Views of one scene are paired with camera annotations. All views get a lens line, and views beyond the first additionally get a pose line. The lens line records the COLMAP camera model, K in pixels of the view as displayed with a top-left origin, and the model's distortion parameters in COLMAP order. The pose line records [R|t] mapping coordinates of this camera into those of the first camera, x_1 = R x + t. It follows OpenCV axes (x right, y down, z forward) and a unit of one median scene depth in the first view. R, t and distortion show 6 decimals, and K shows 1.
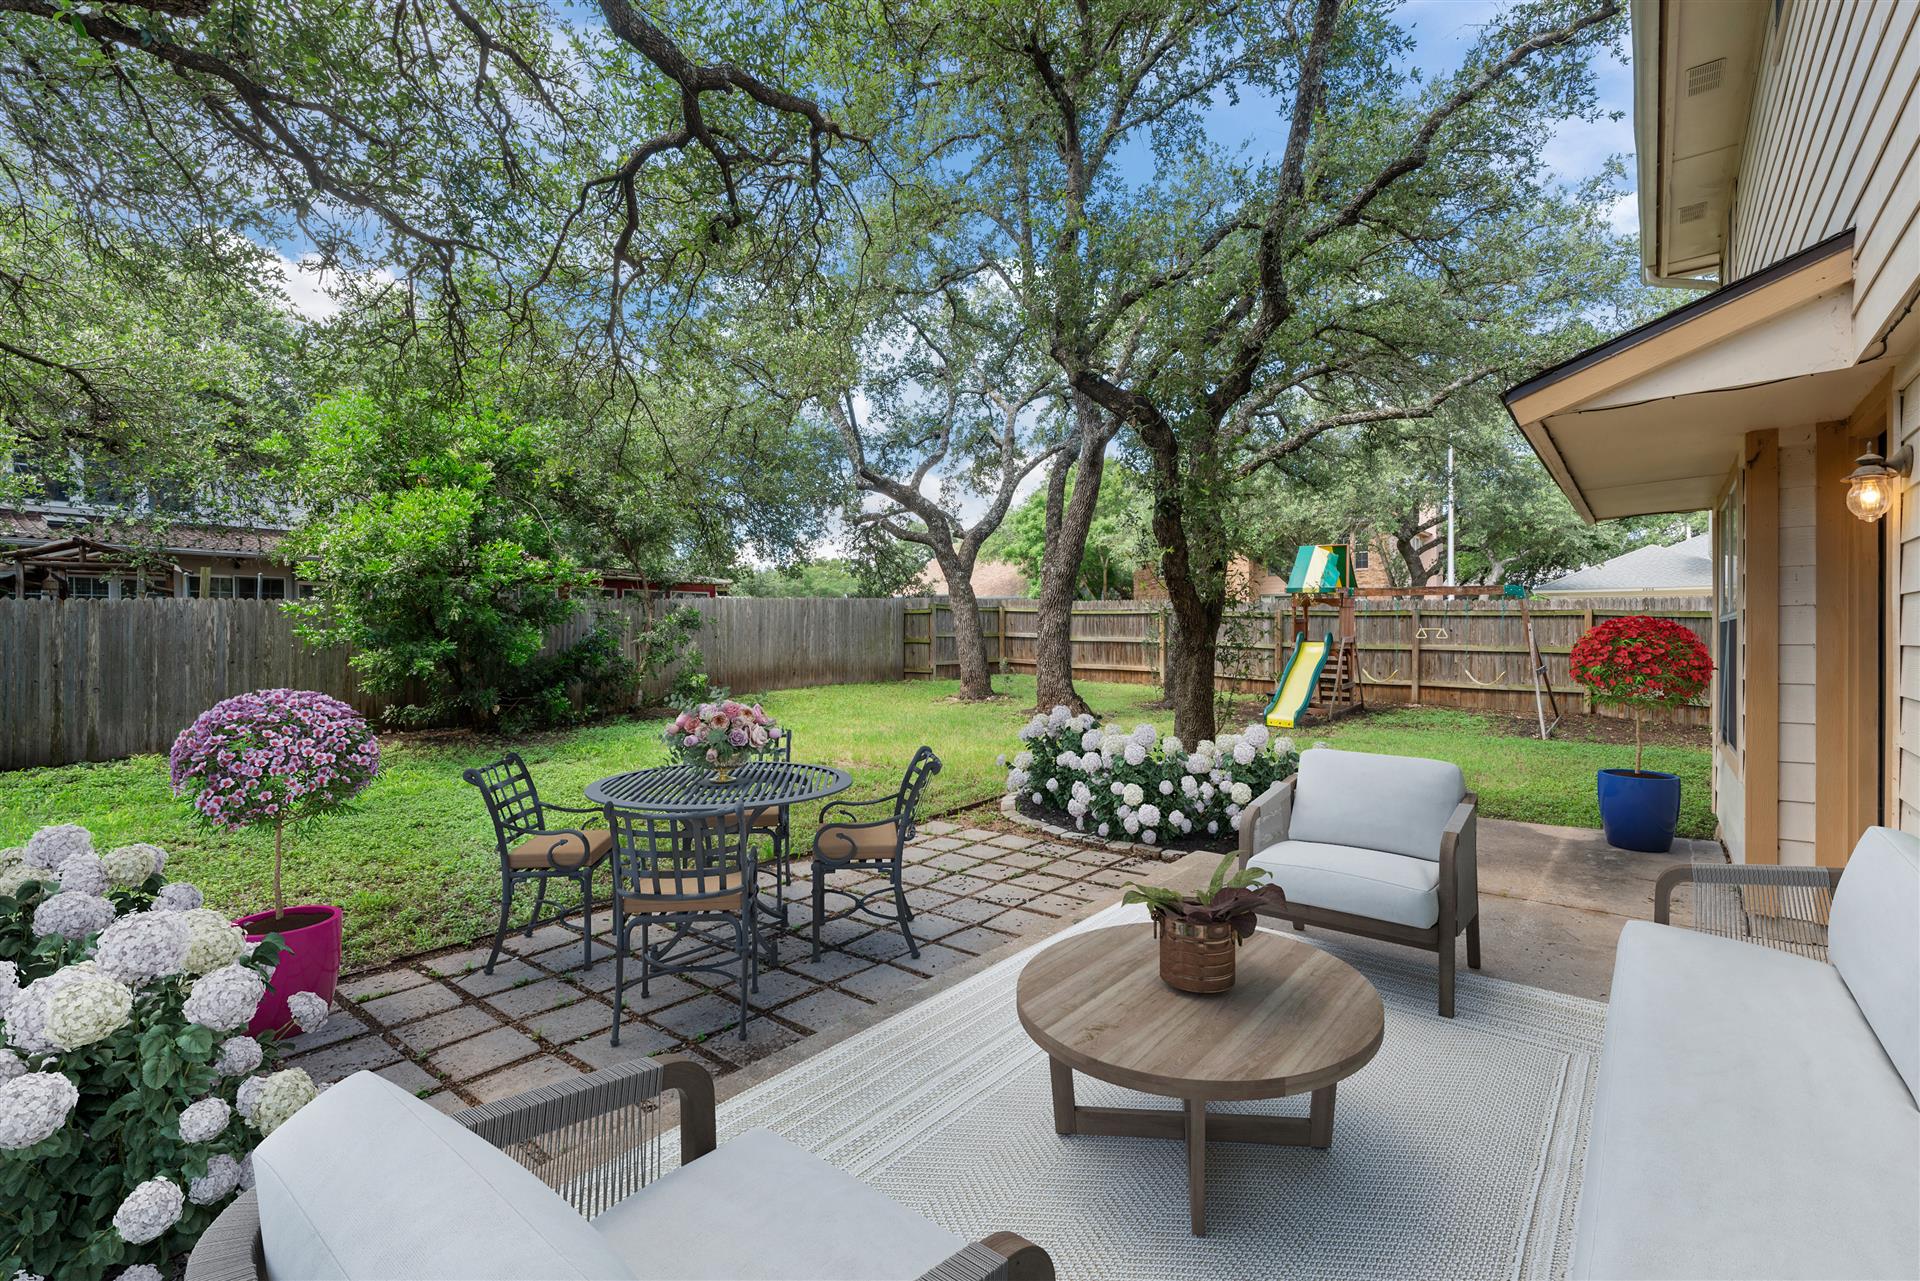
lens RADIAL K [[921.4, 0, 957.5], [0, 921.4, 638.7], [0, 0, 1]] dist [-0.001128, 0.000253]
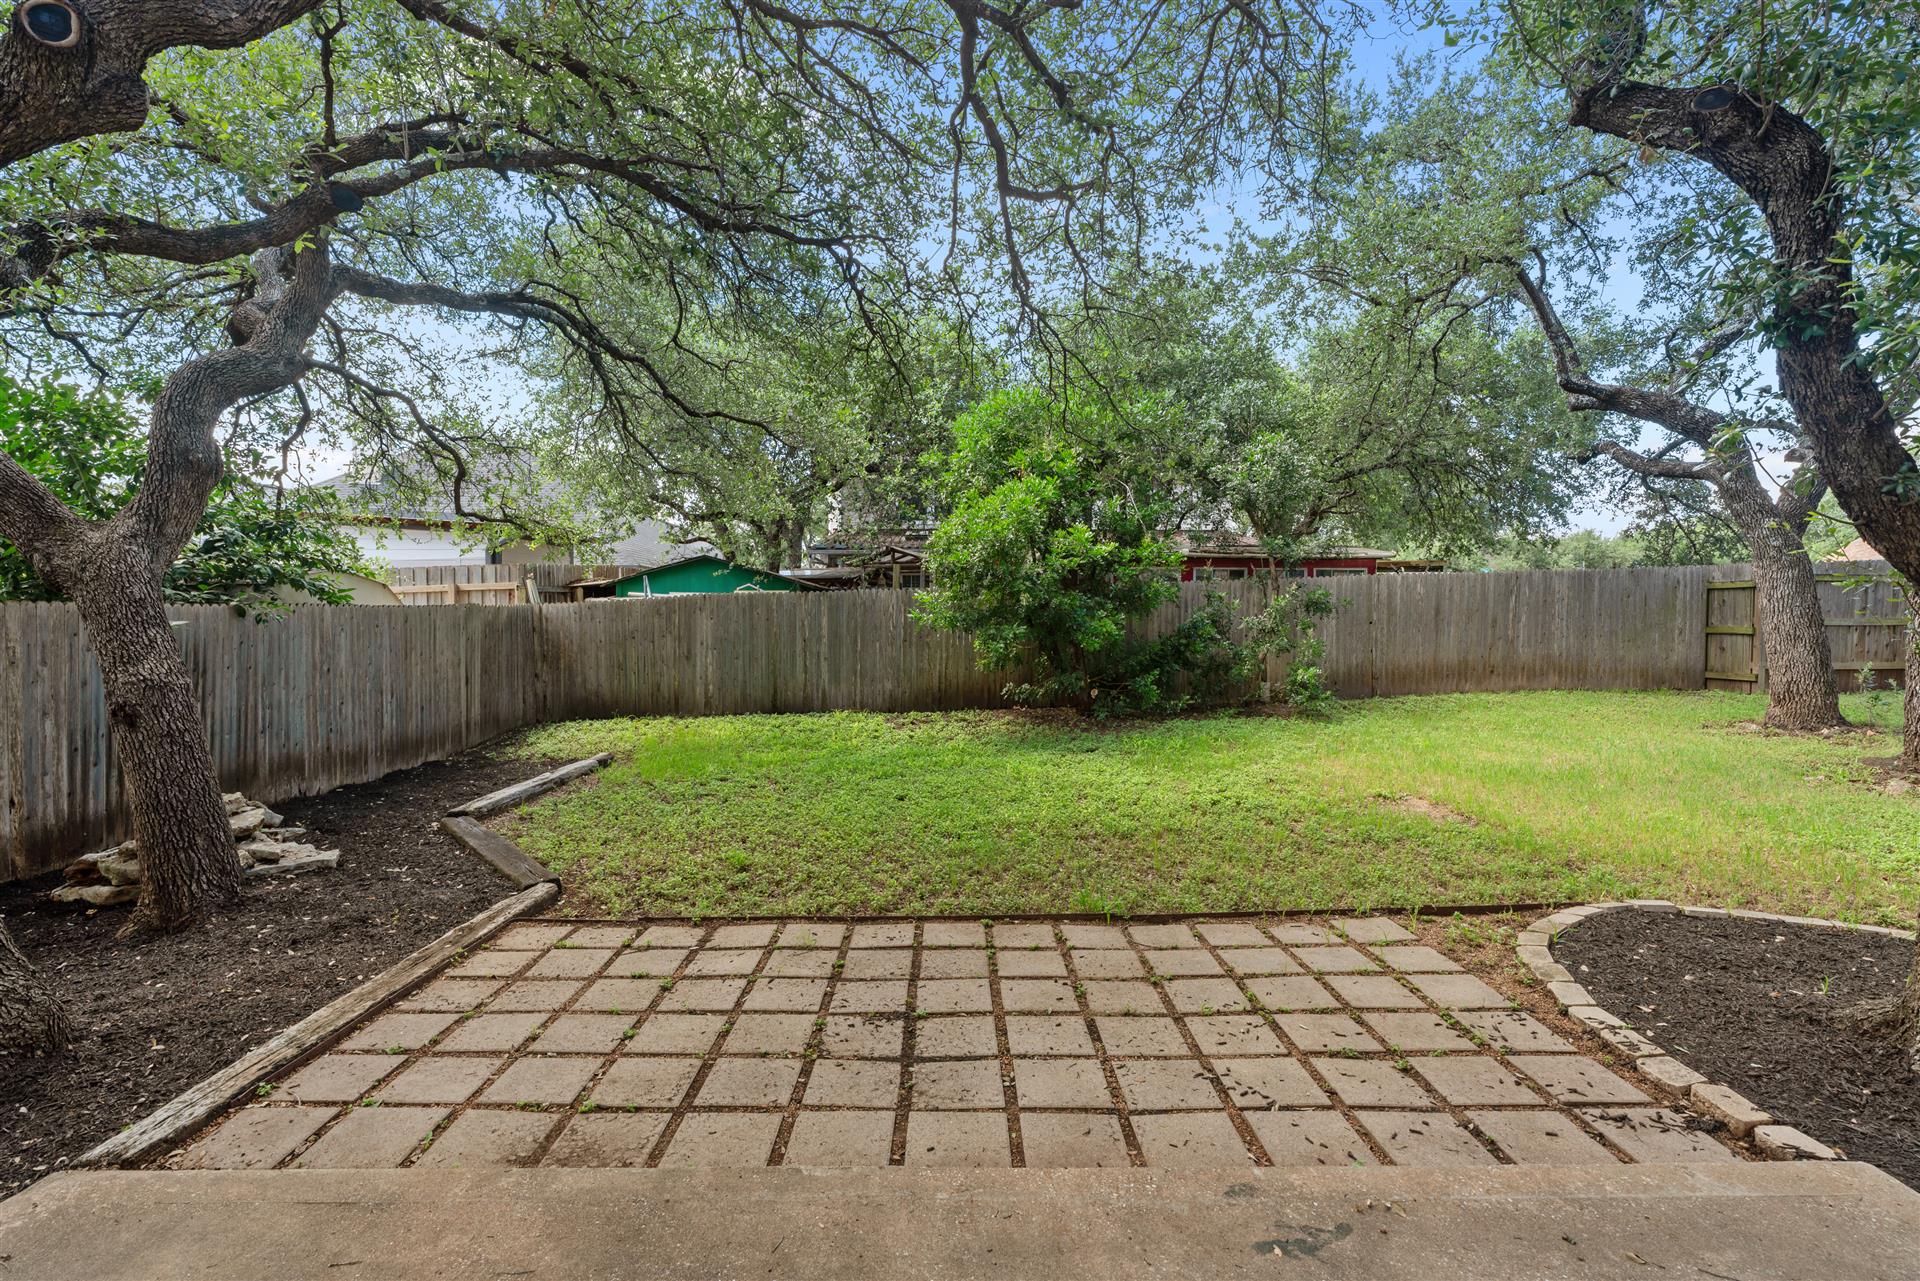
lens RADIAL K [[921.4, 0, 966.6], [0, 921.4, 633.5], [0, 0, 1]] dist [-0.001128, 0.000253]
pose [[0.614939, 0.015419, -0.788424, 0.281526], [-0.006201, 0.999872, 0.014718, -0.003699], [0.788550, -0.004162, 0.614957, 0.373364]]
